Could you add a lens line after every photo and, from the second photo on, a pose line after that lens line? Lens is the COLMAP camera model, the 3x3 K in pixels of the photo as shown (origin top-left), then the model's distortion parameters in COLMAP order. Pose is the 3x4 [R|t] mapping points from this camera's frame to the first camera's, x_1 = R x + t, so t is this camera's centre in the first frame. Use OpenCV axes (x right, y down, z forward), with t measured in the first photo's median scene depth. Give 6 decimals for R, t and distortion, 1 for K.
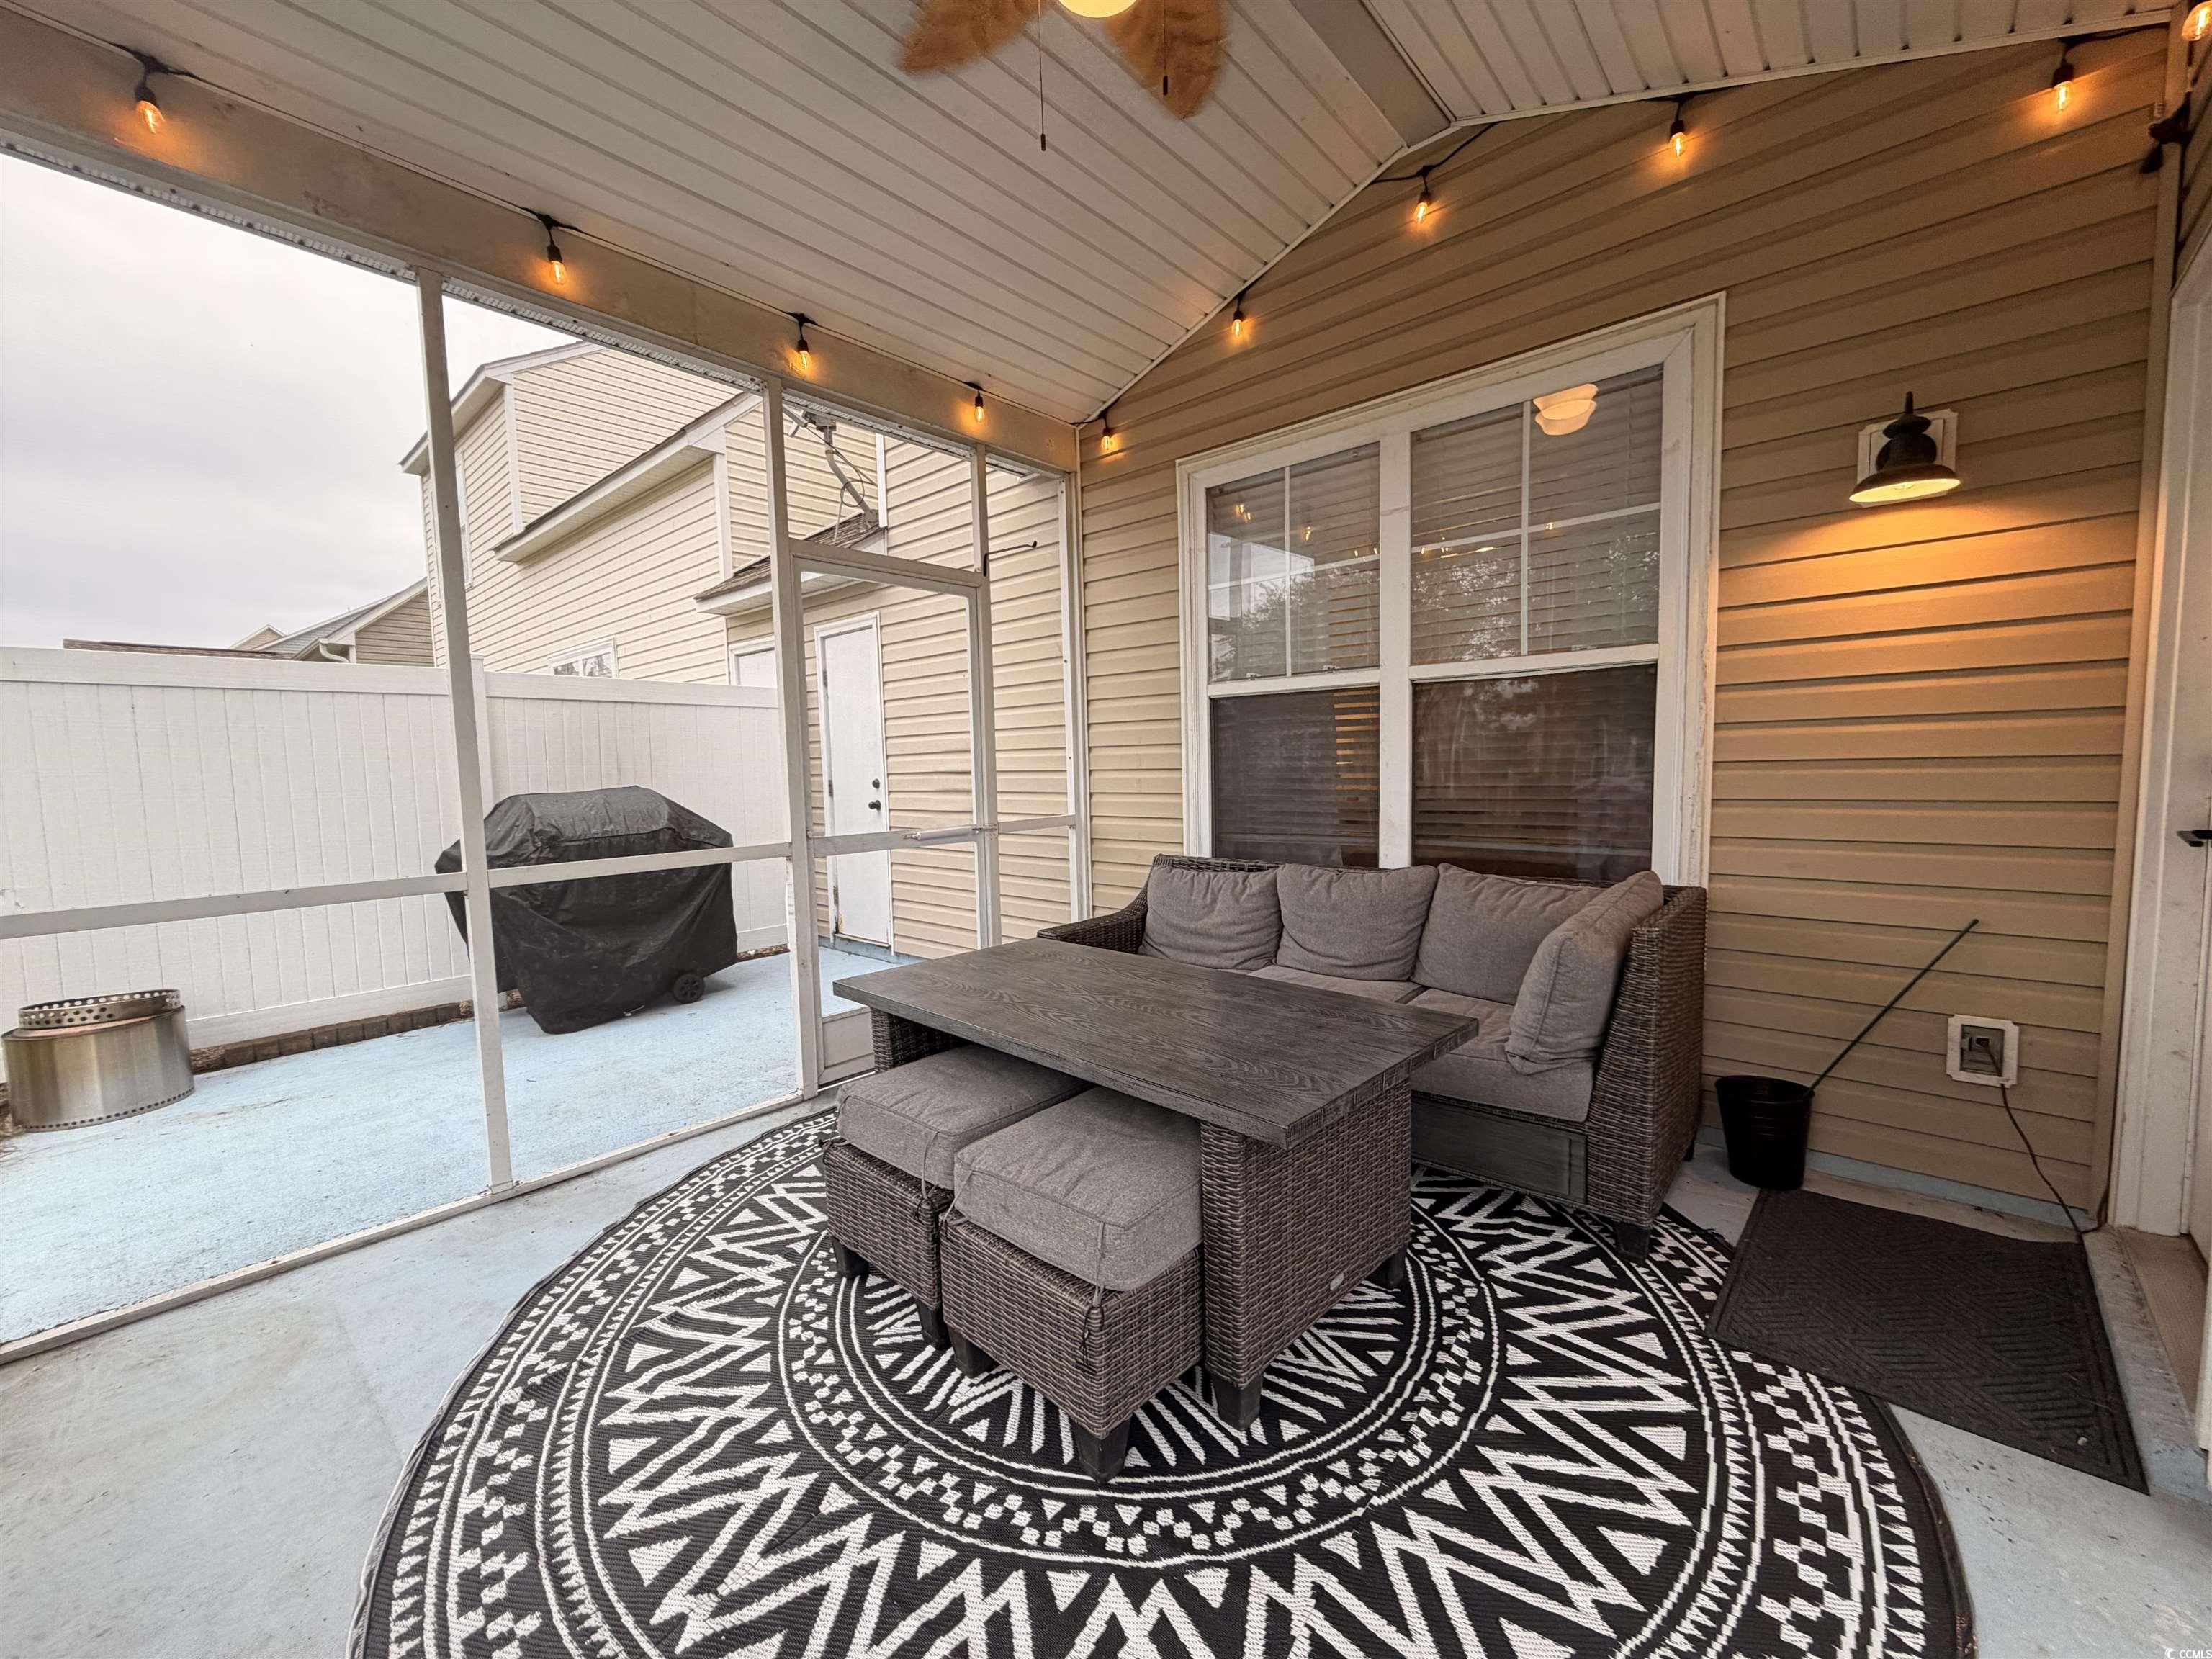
lens RADIAL K [[879.4, 0, 1103.2], [0, 879.4, 834.3], [0, 0, 1]] dist [0.001178, -0.000189]
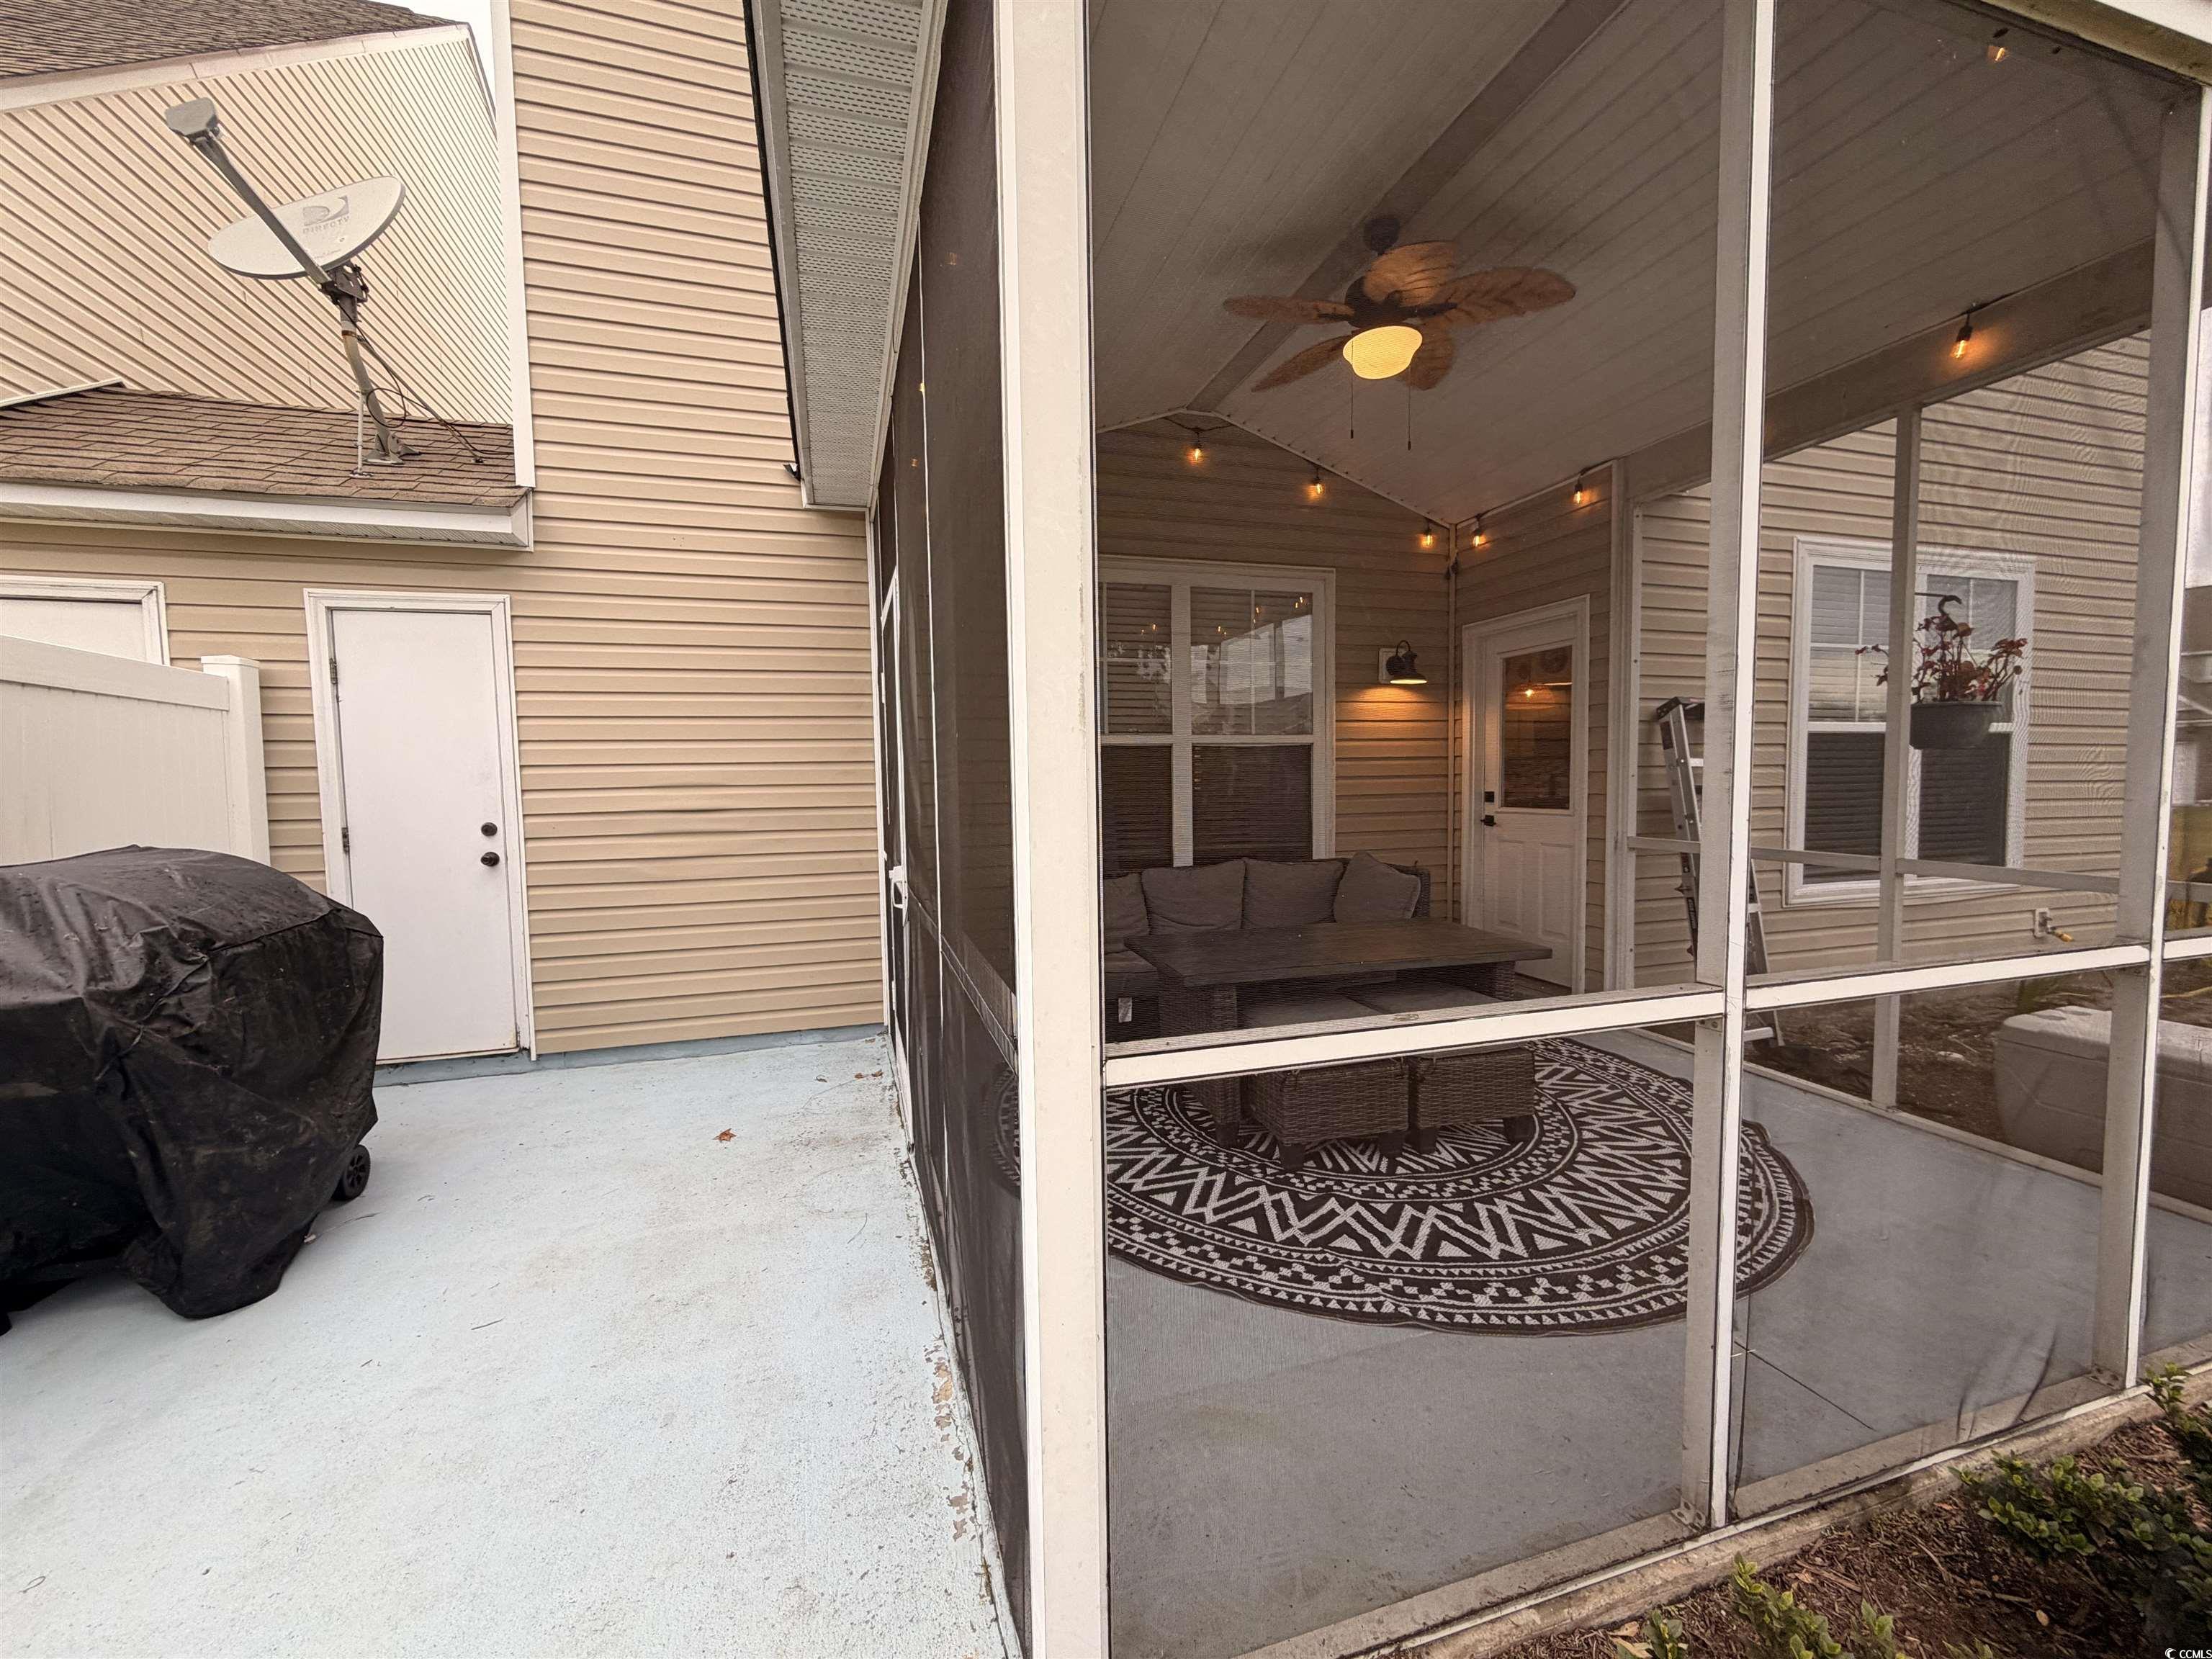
lens RADIAL K [[879.4, 0, 1098.9], [0, 879.4, 836.4], [0, 0, 1]] dist [0.001178, -0.000189]
pose [[0.515086, -0.042683, 0.856075, -1.630302], [0.073612, 0.997272, 0.005432, -0.049953], [-0.853971, 0.060219, 0.516823, 0.530859]]
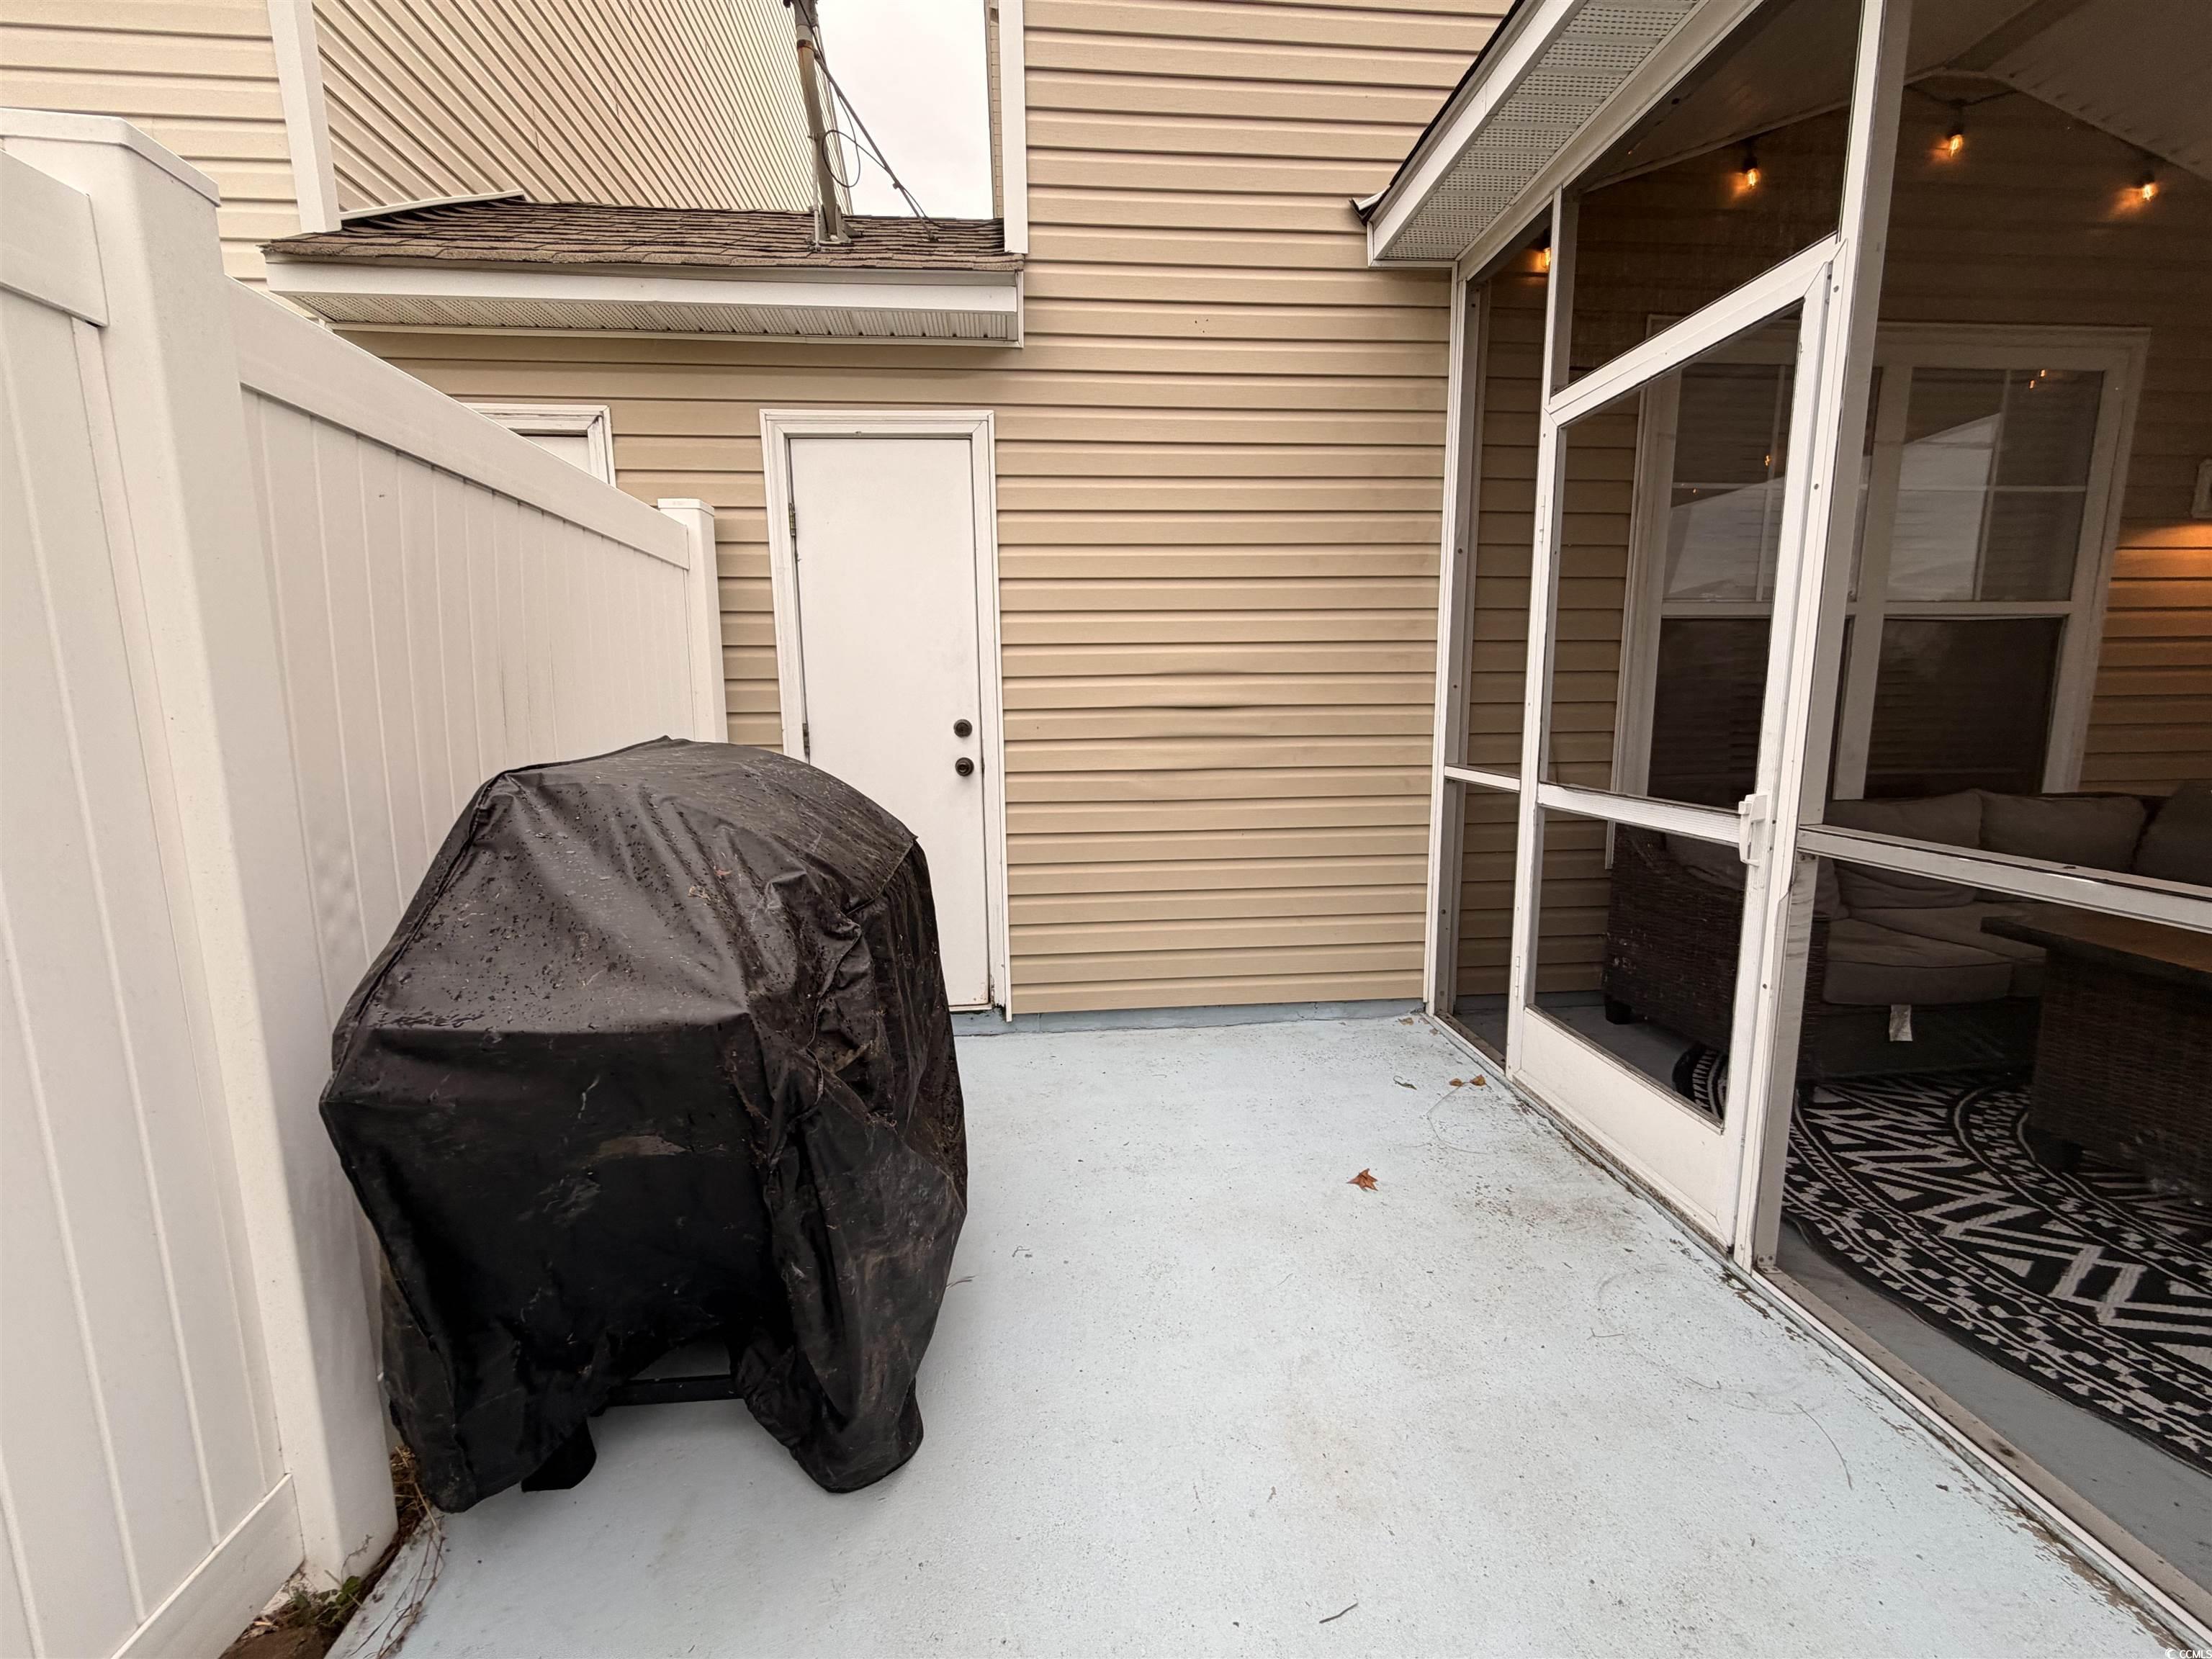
lens RADIAL K [[879.4, 0, 1103.7], [0, 879.4, 837.0], [0, 0, 1]] dist [0.001178, -0.000189]
pose [[0.683148, -0.100125, 0.723384, -1.604659], [0.055541, 0.994811, 0.085242, -0.083406], [-0.728165, -0.018055, 0.685164, 1.451076]]
